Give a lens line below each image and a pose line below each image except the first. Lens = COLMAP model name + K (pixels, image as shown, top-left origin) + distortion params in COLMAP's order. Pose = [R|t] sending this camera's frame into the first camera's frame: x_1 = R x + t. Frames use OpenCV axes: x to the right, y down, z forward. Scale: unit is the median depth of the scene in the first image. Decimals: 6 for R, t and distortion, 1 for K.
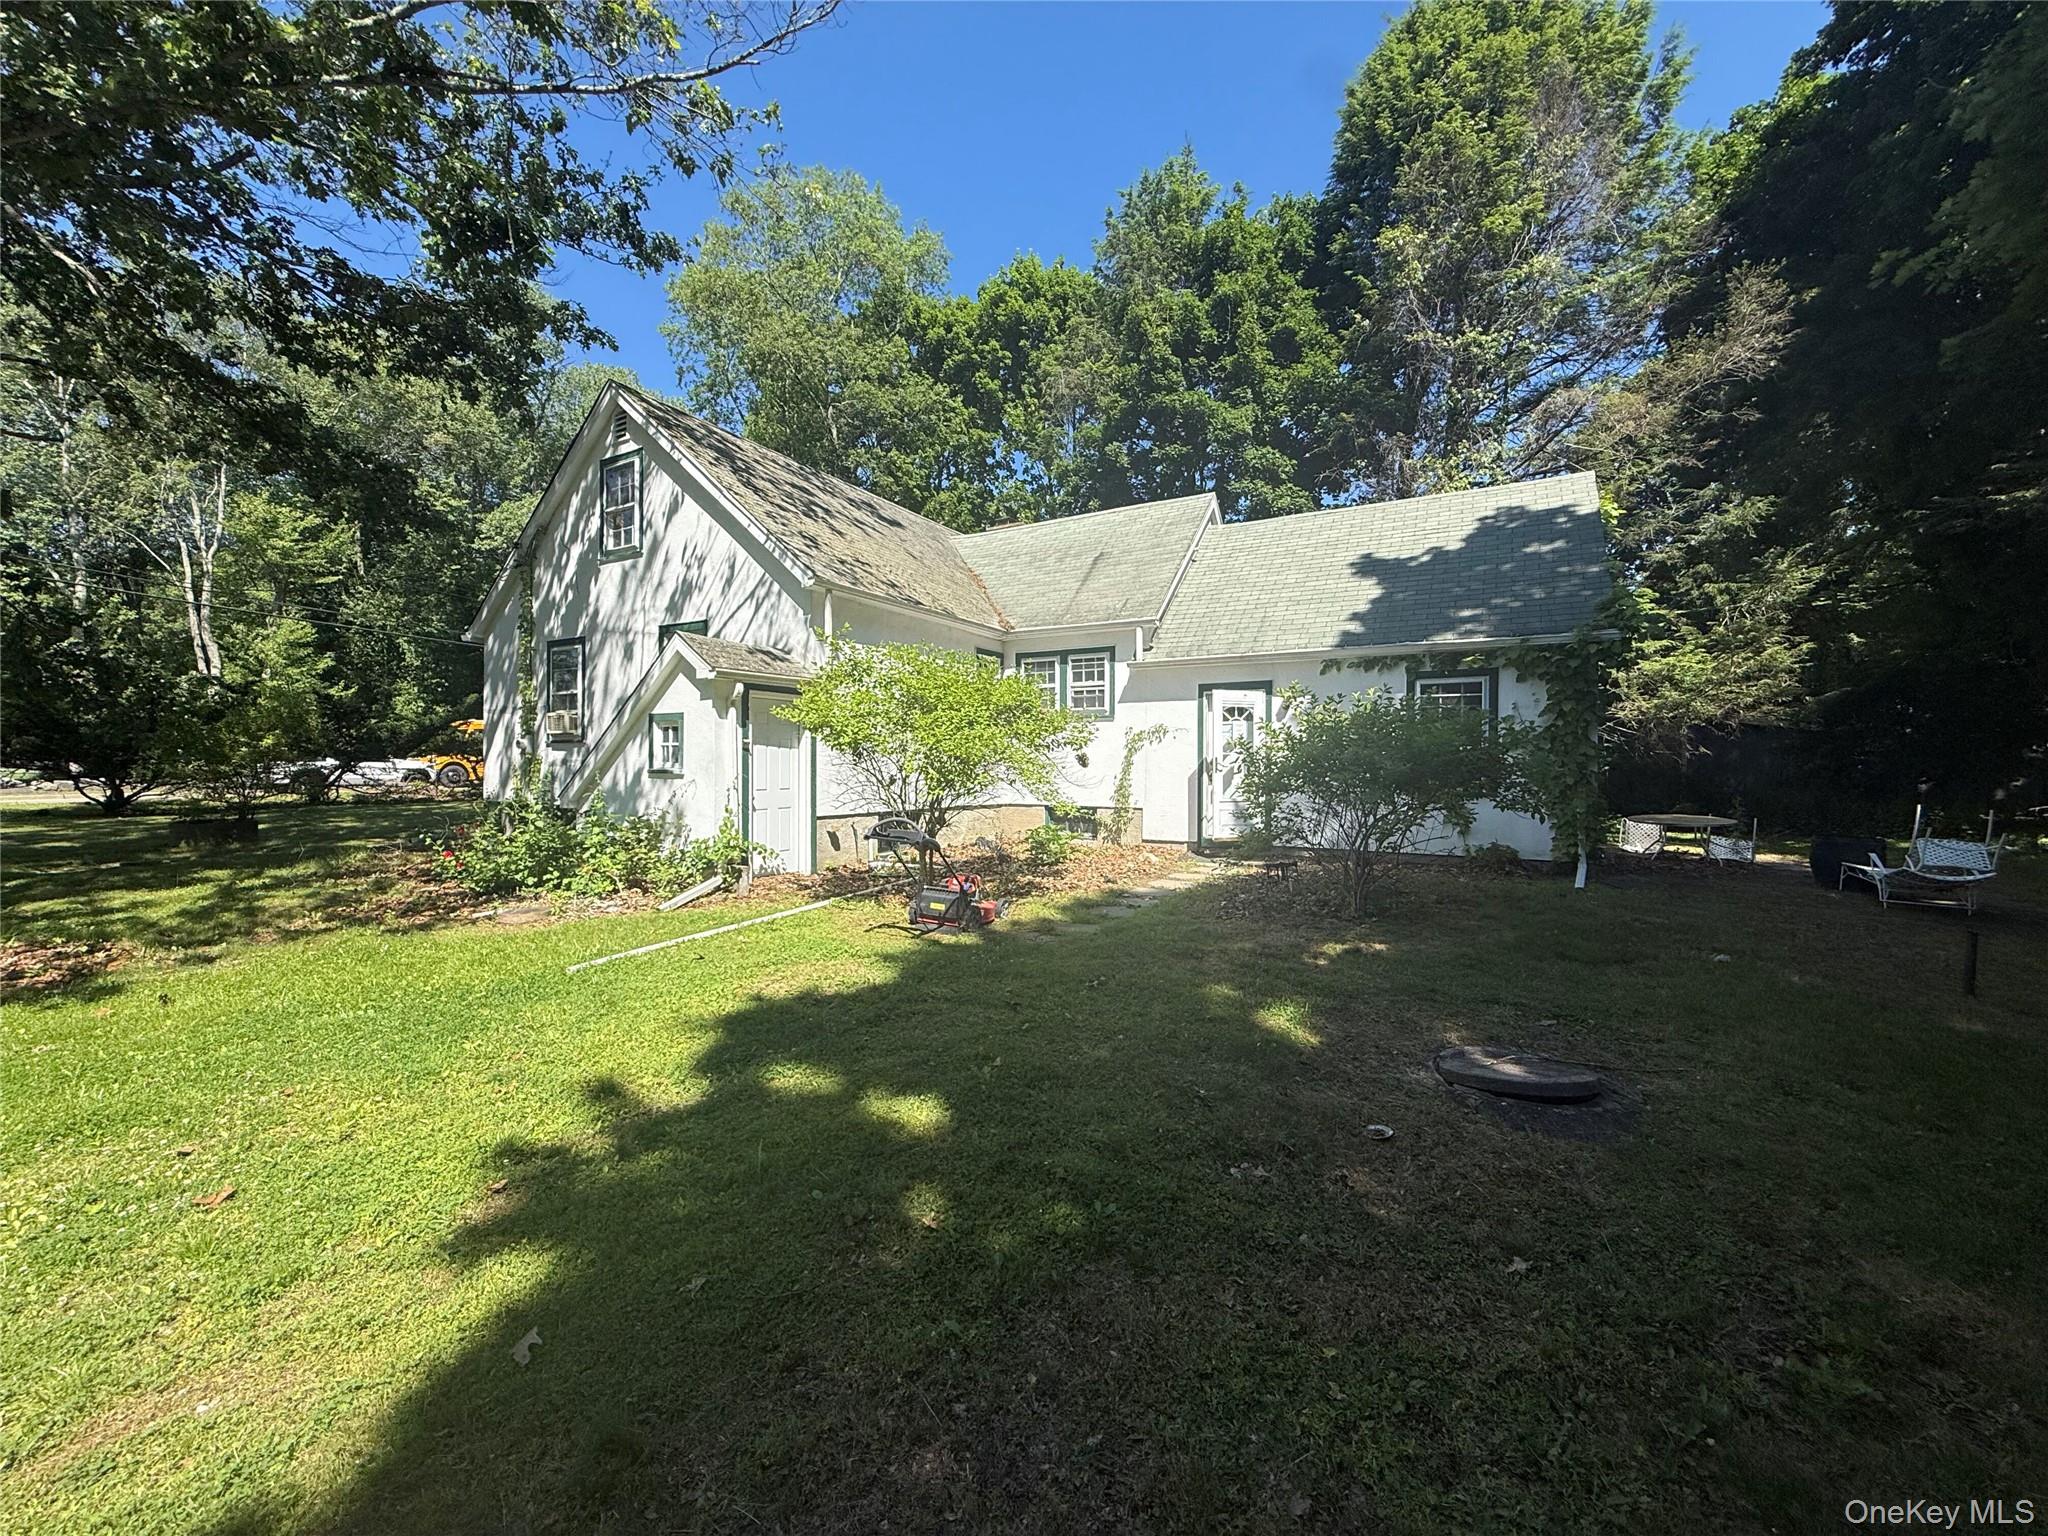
lens RADIAL K [[825.3, 0, 1022.9], [0, 825.3, 771.0], [0, 0, 1]] dist [-0.000209, -0.000067]
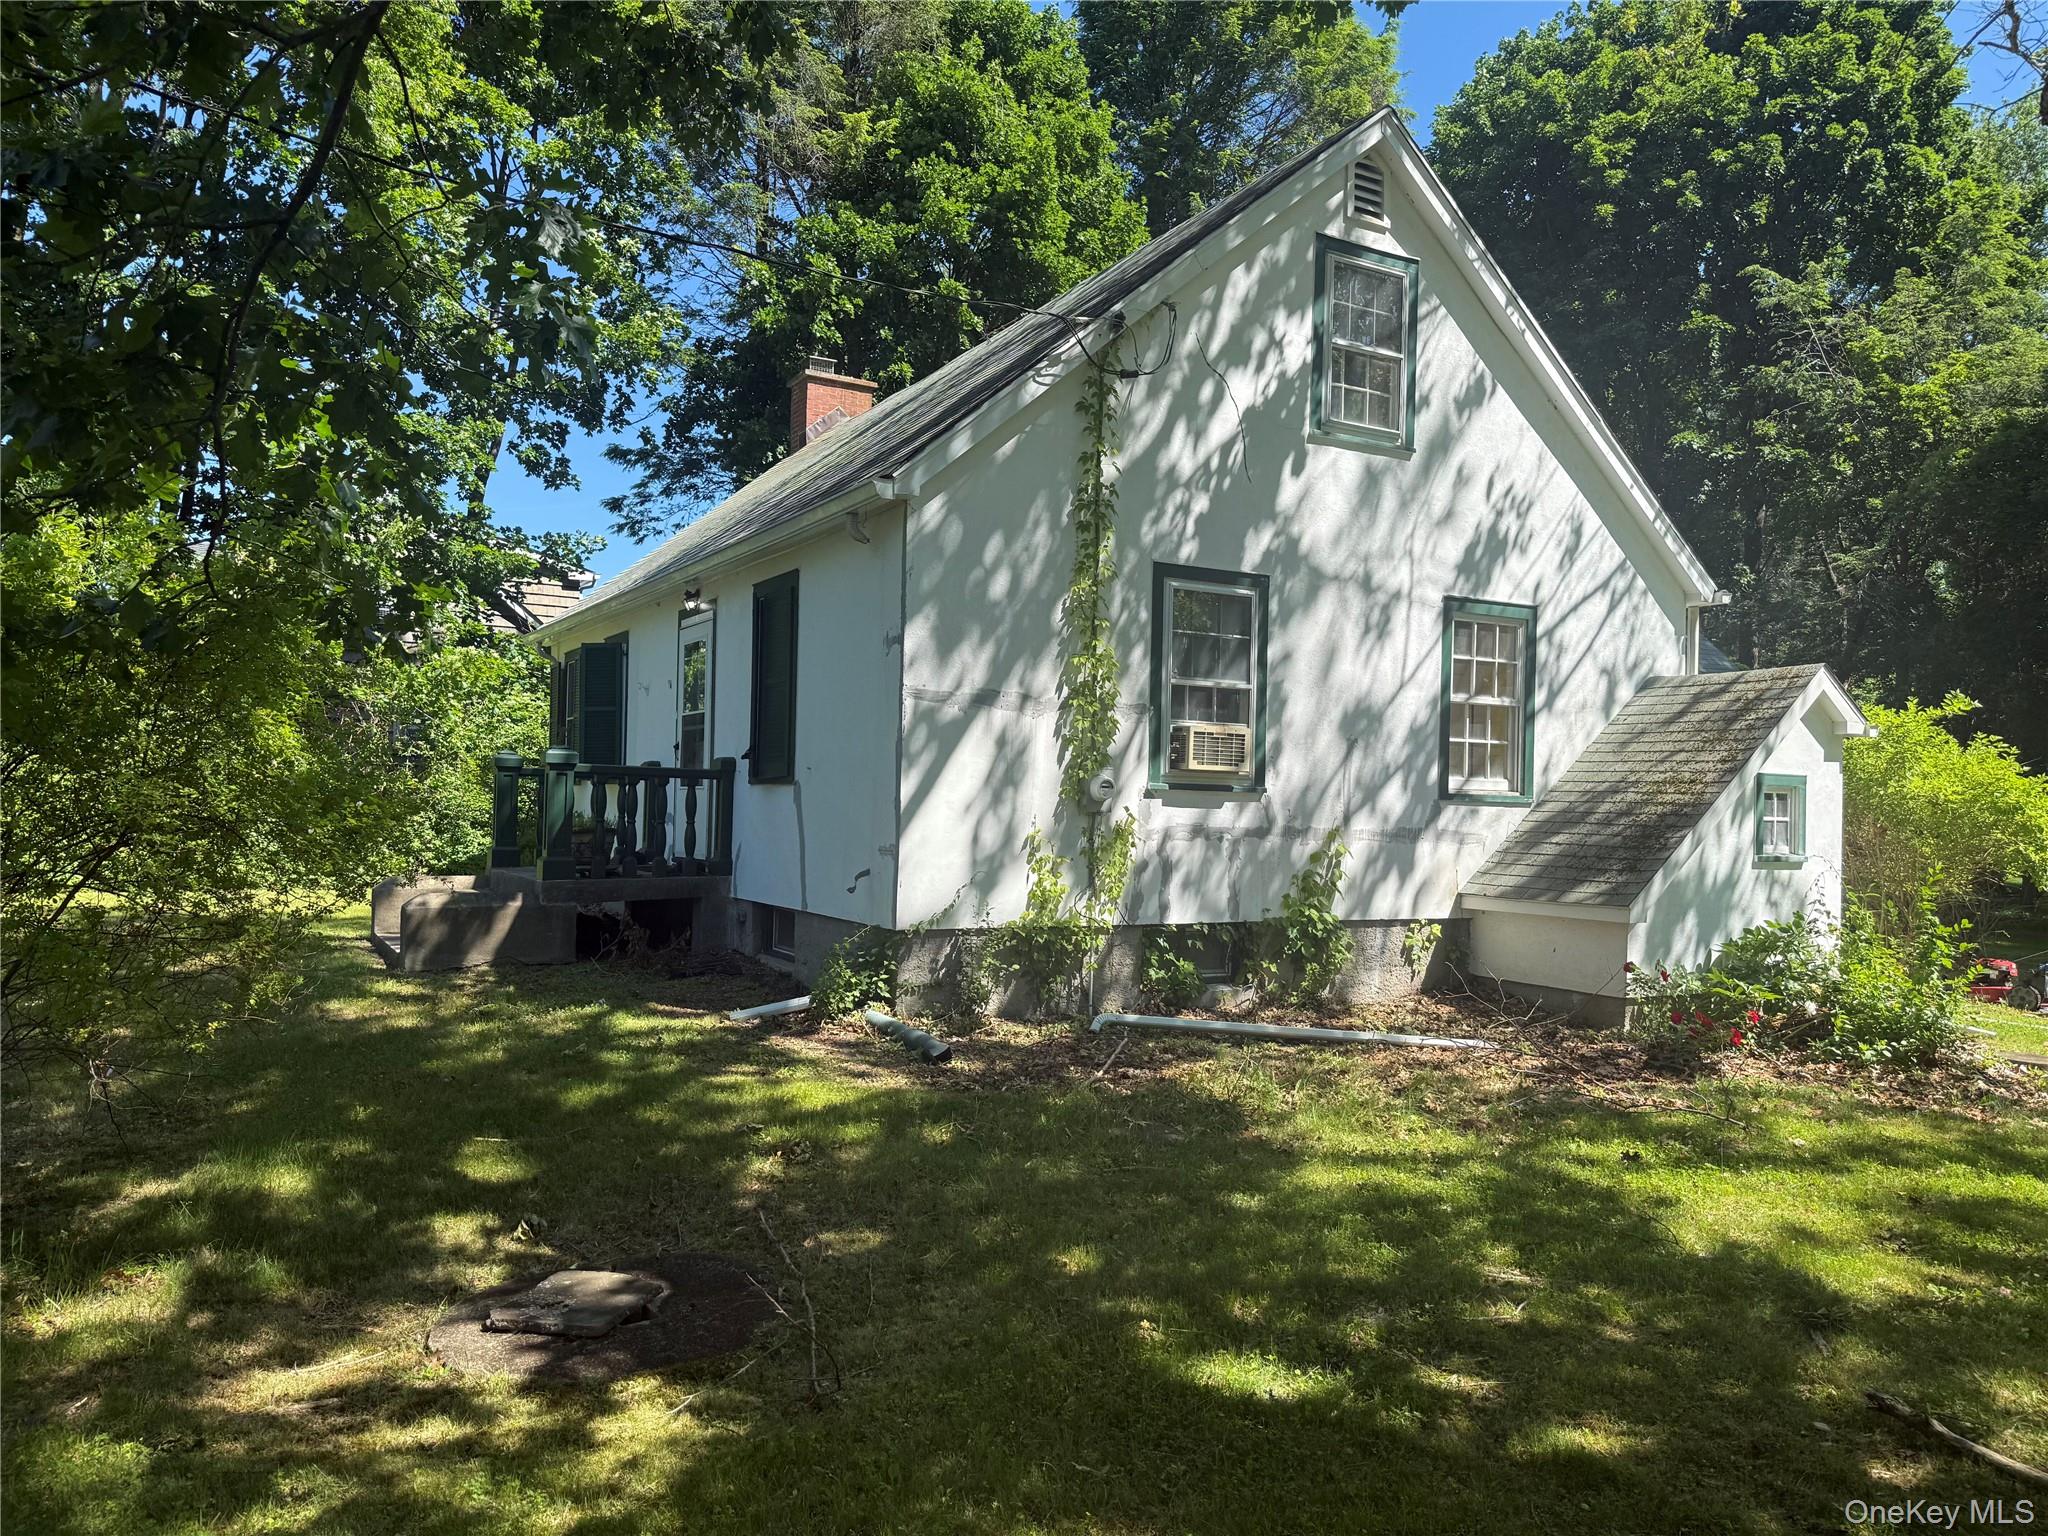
lens RADIAL K [[1417.7, 0, 1024.1], [0, 1417.7, 769.8], [0, 0, 1]] dist [0.004296, -0.000335]
pose [[0.502335, 0.016500, 0.864516, -1.349721], [-0.021388, 0.999749, -0.006653, -0.039766], [-0.864408, -0.015148, 0.502562, 0.718312]]
